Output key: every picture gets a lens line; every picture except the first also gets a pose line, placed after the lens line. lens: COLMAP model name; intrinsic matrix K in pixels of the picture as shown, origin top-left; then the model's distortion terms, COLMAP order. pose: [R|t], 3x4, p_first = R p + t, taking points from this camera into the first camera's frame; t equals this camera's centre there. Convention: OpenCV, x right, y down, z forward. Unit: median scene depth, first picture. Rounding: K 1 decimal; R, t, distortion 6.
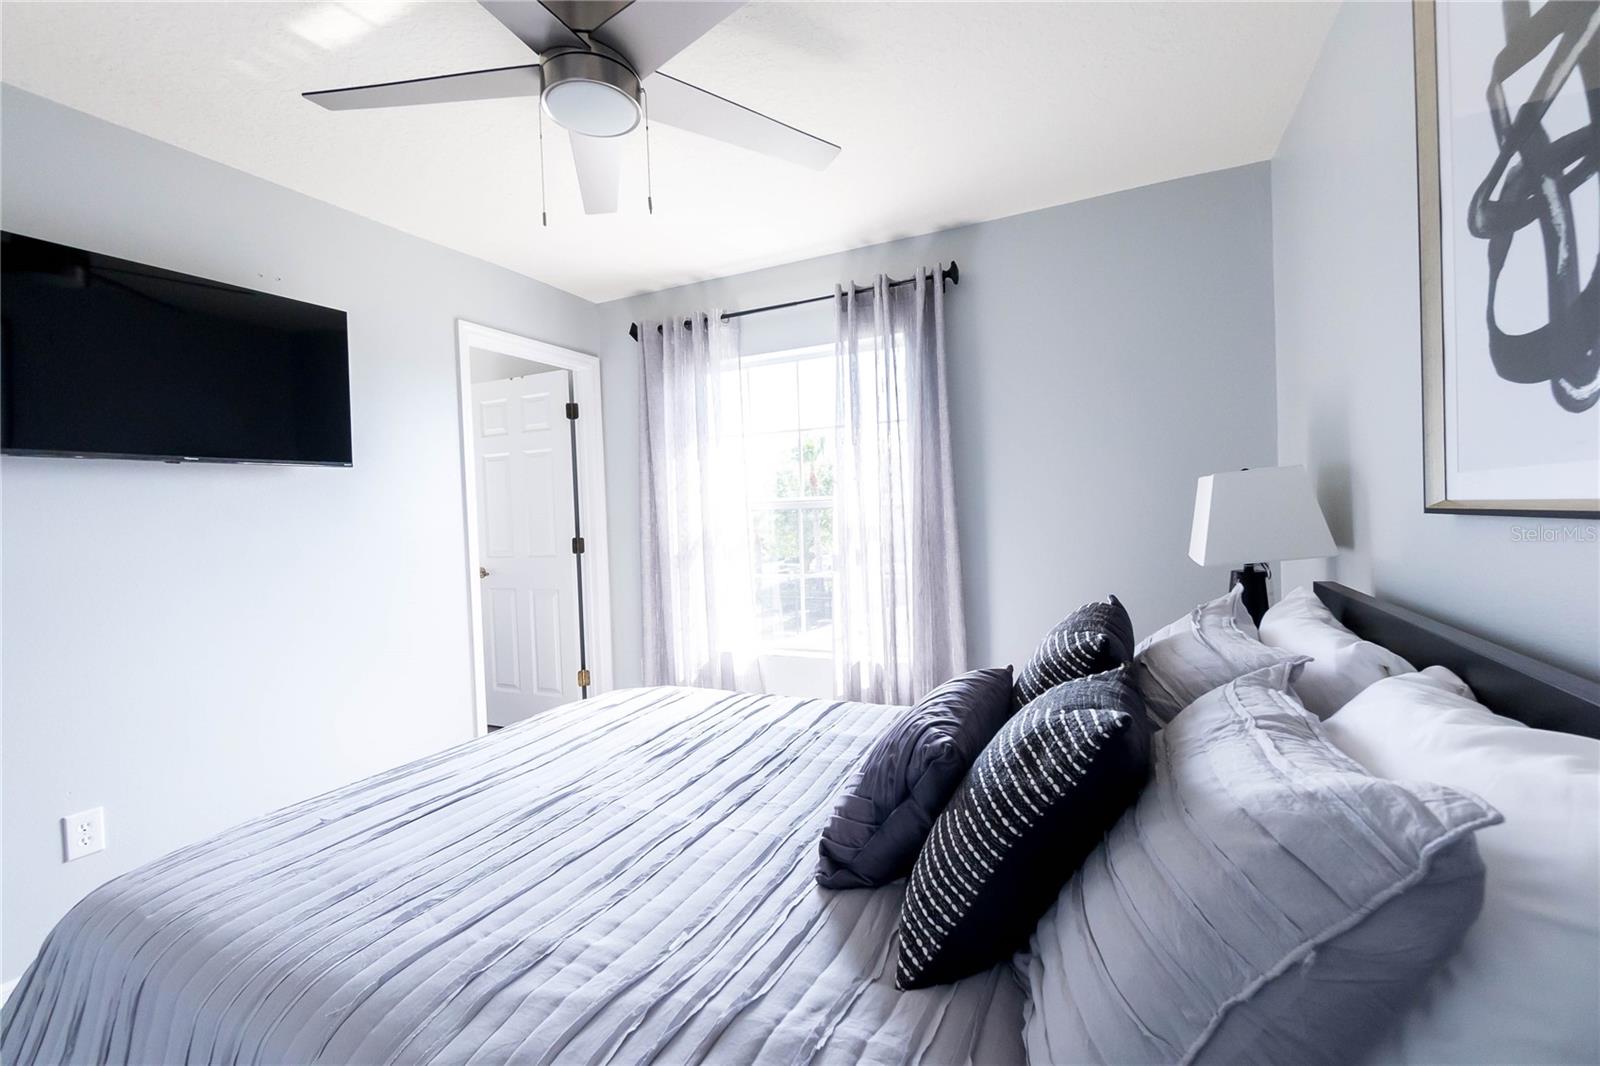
lens RADIAL K [[697.3, 0, 800.0], [0, 697.3, 533.0], [0, 0, 1]] dist [0.002723, 0.000064]
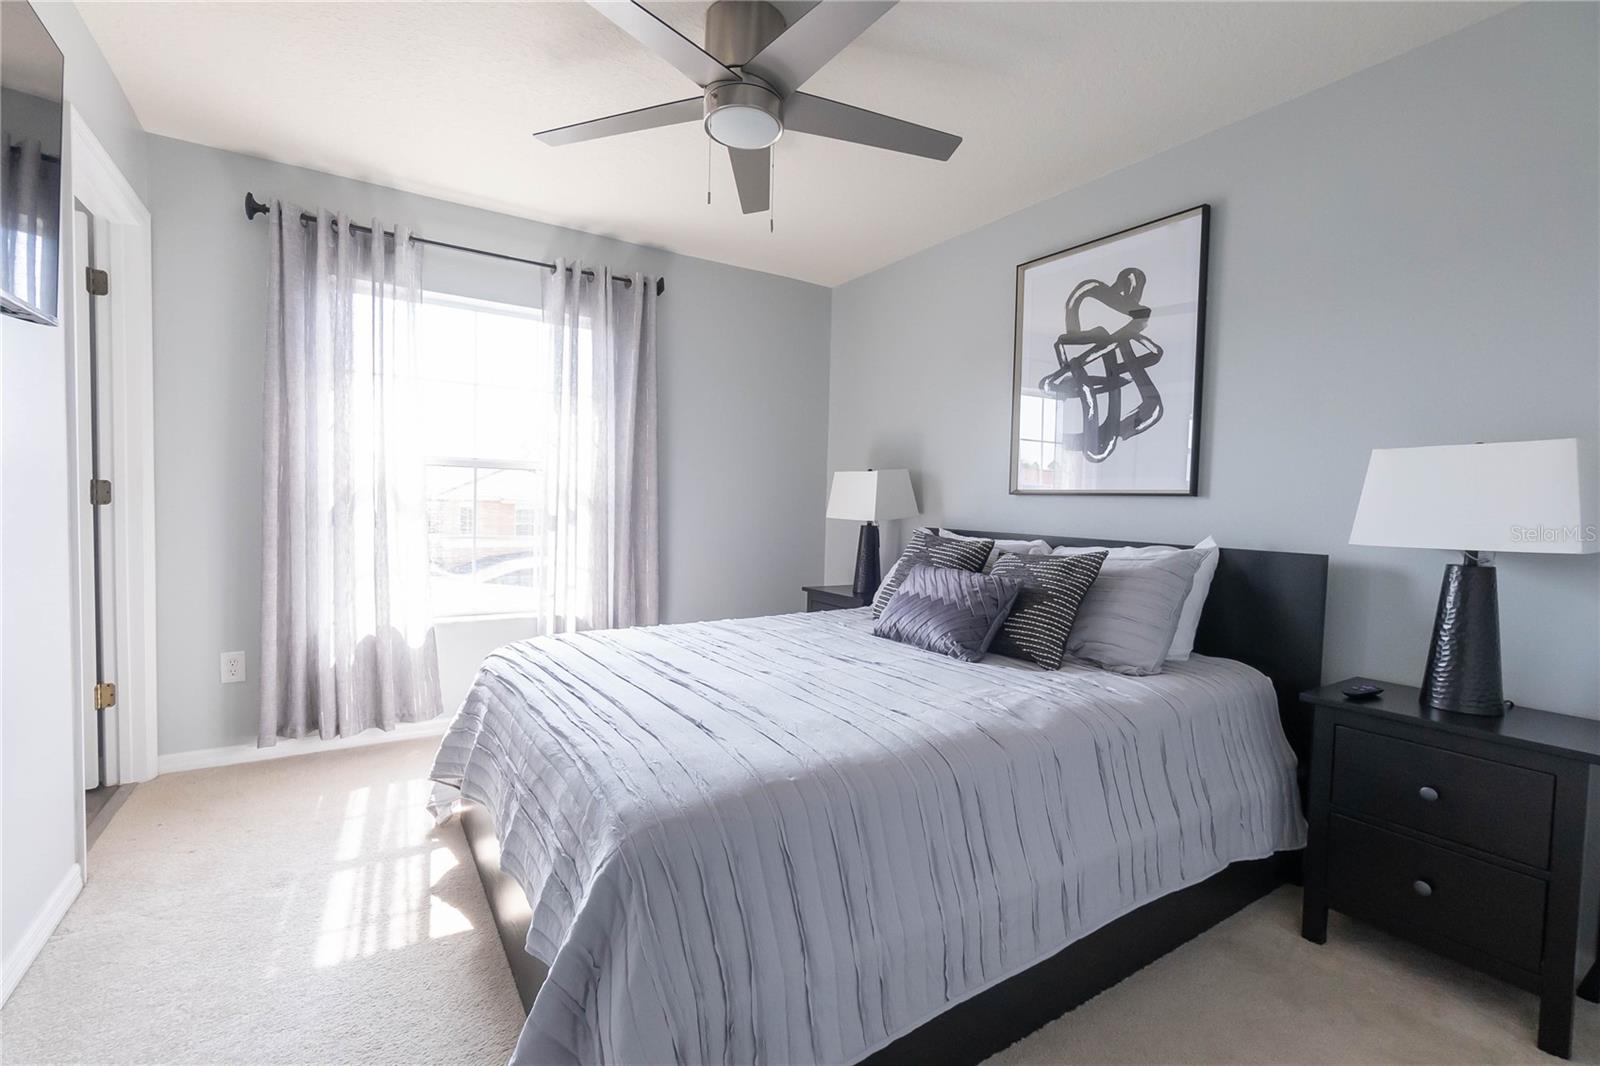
lens RADIAL K [[707.4, 0, 800.0], [0, 707.4, 533.0], [0, 0, 1]] dist [-0.012263, 0.000080]
pose [[0.515250, 0.013672, 0.856931, -0.669010], [-0.022612, 0.999742, -0.002354, 0.053145], [-0.856741, -0.018164, 0.515426, 0.137207]]
